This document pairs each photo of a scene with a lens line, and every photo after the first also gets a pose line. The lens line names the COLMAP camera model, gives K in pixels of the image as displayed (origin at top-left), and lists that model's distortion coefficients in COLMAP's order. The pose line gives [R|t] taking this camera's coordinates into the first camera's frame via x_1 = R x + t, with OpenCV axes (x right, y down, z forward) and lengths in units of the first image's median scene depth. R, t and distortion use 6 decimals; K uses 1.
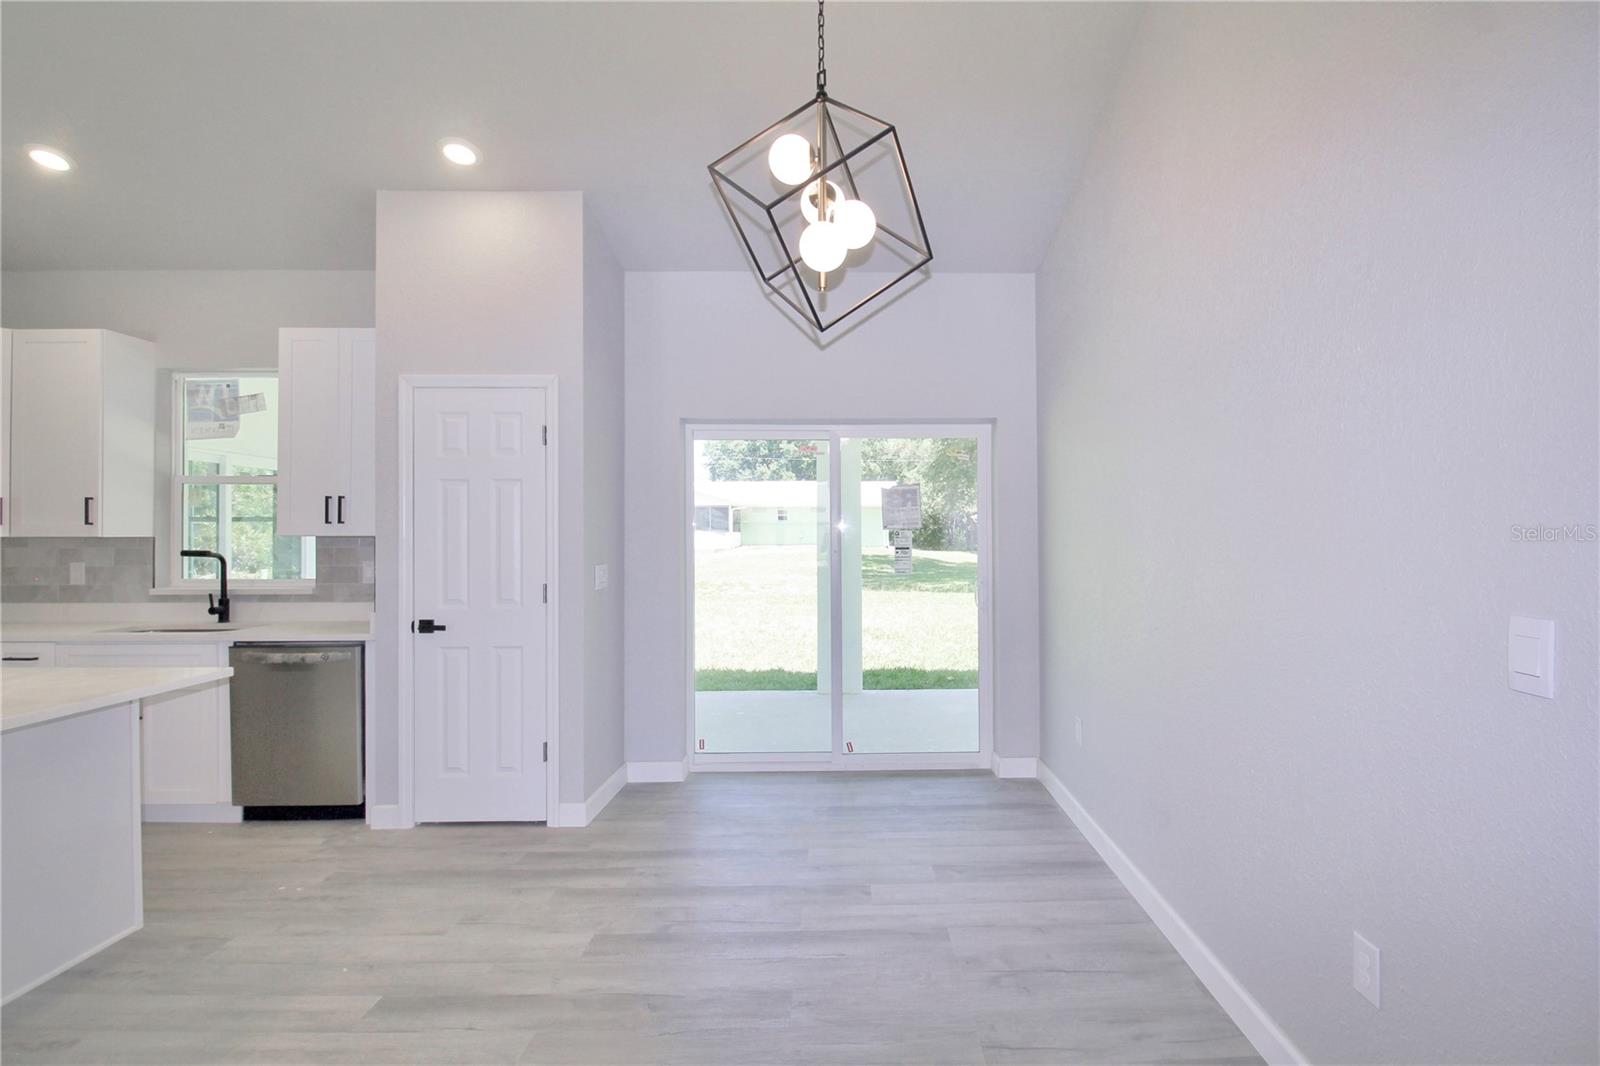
lens RADIAL K [[786.3, 0, 841.8], [0, 786.3, 531.3], [0, 0, 1]] dist [0.019372, -0.018111]
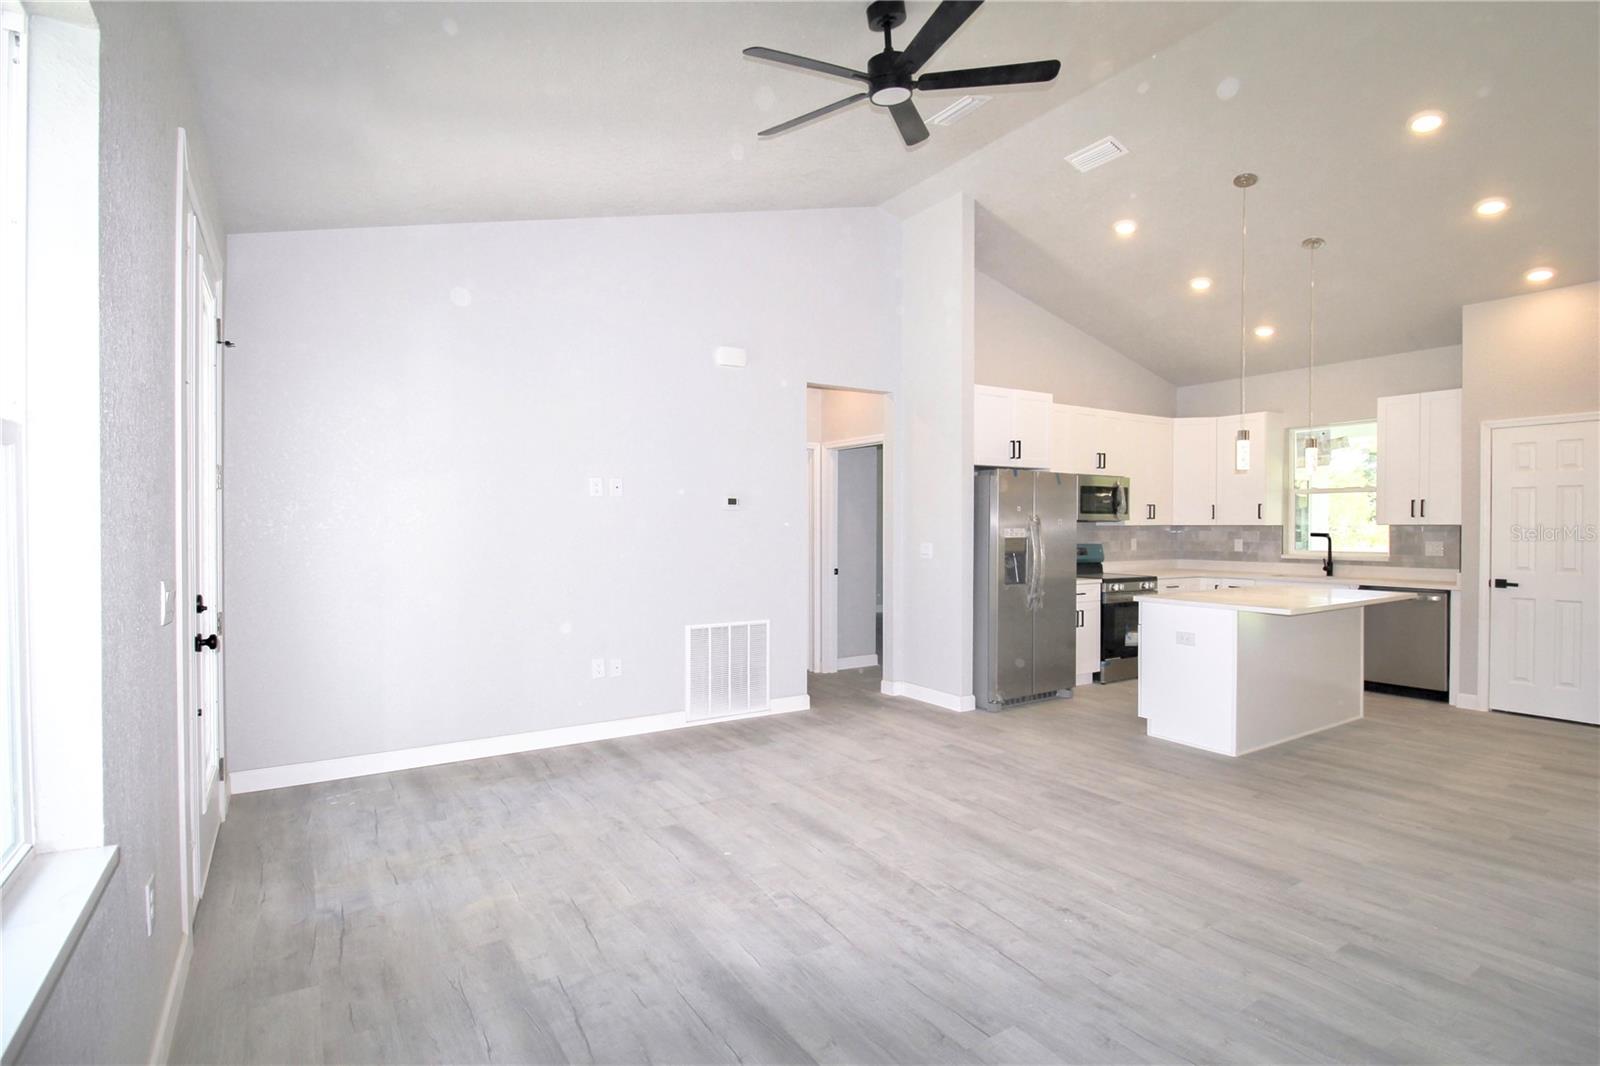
lens RADIAL K [[767.7, 0, 808.5], [0, 767.7, 533.6], [0, 0, 1]] dist [0.001042, -0.017475]
pose [[0.532921, 0.010404, -0.846101, 0.003829], [0.004771, 0.999872, 0.015300, -0.005414], [0.846151, -0.012190, 0.532803, -0.811272]]
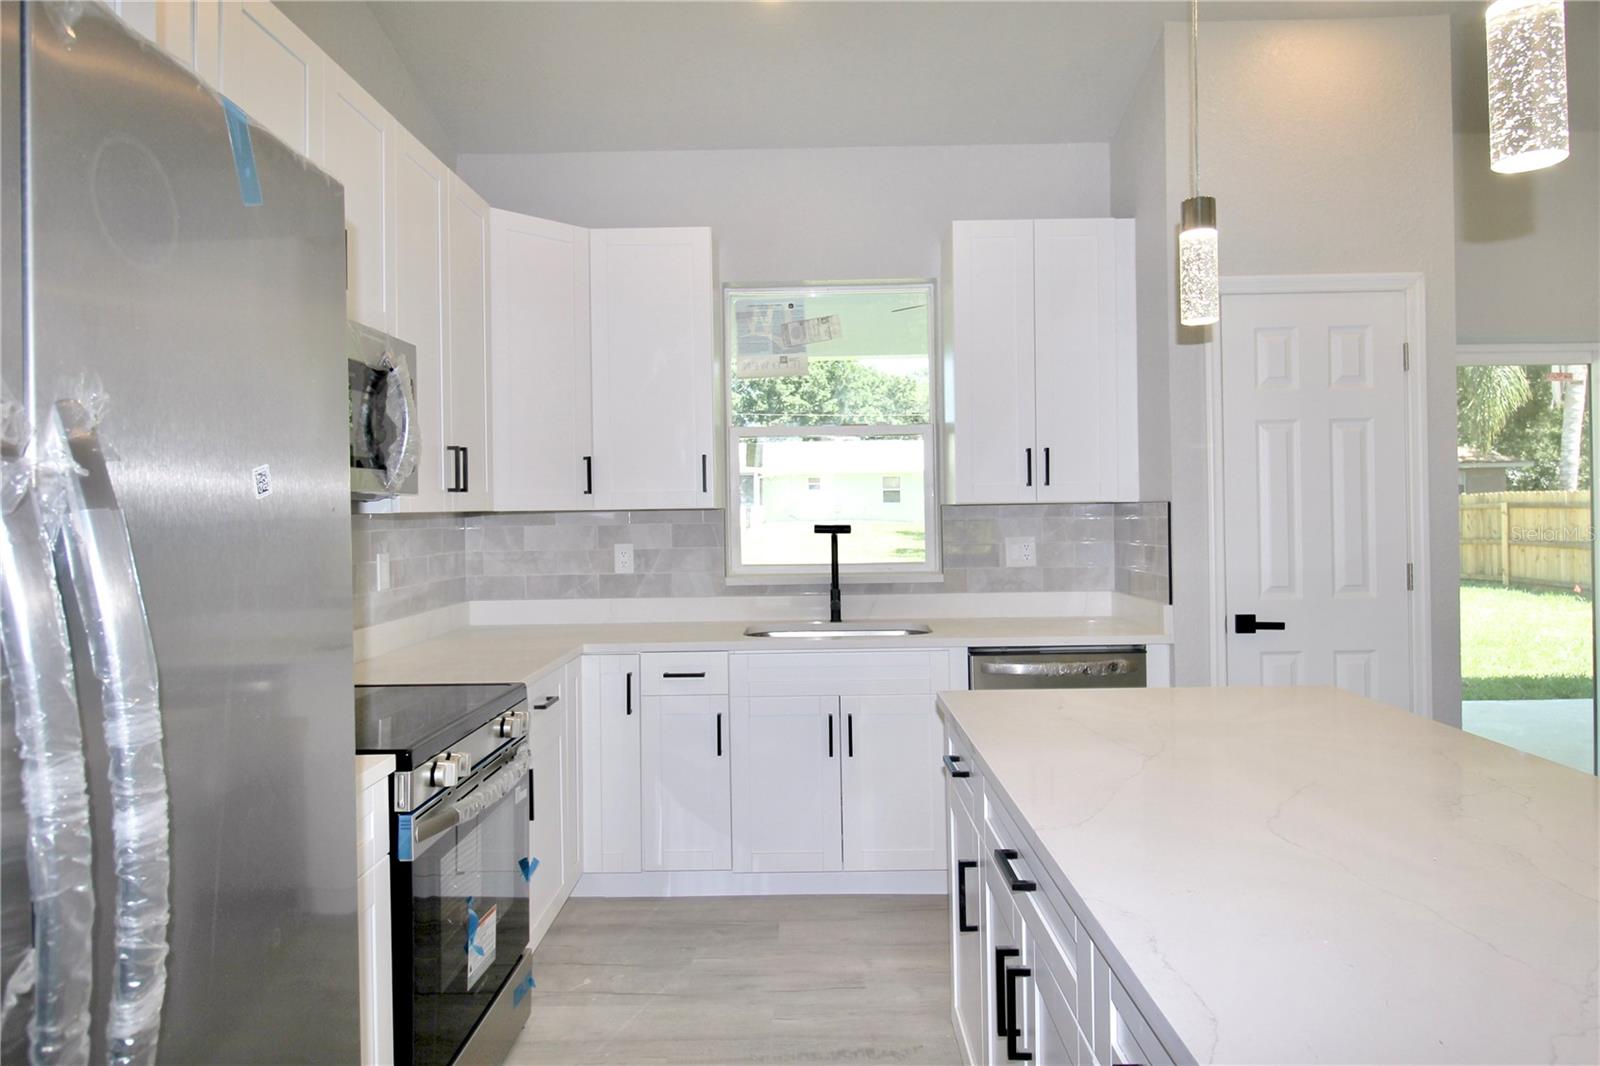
lens RADIAL K [[961.4, 0, 791.8], [0, 961.4, 506.4], [0, 0, 1]] dist [0.004597, 0.001317]
pose [[0.999527, -0.014394, -0.027187, -0.802935], [0.014472, 0.999892, 0.002698, 0.003825], [0.027145, -0.003090, 0.999627, 0.093465]]
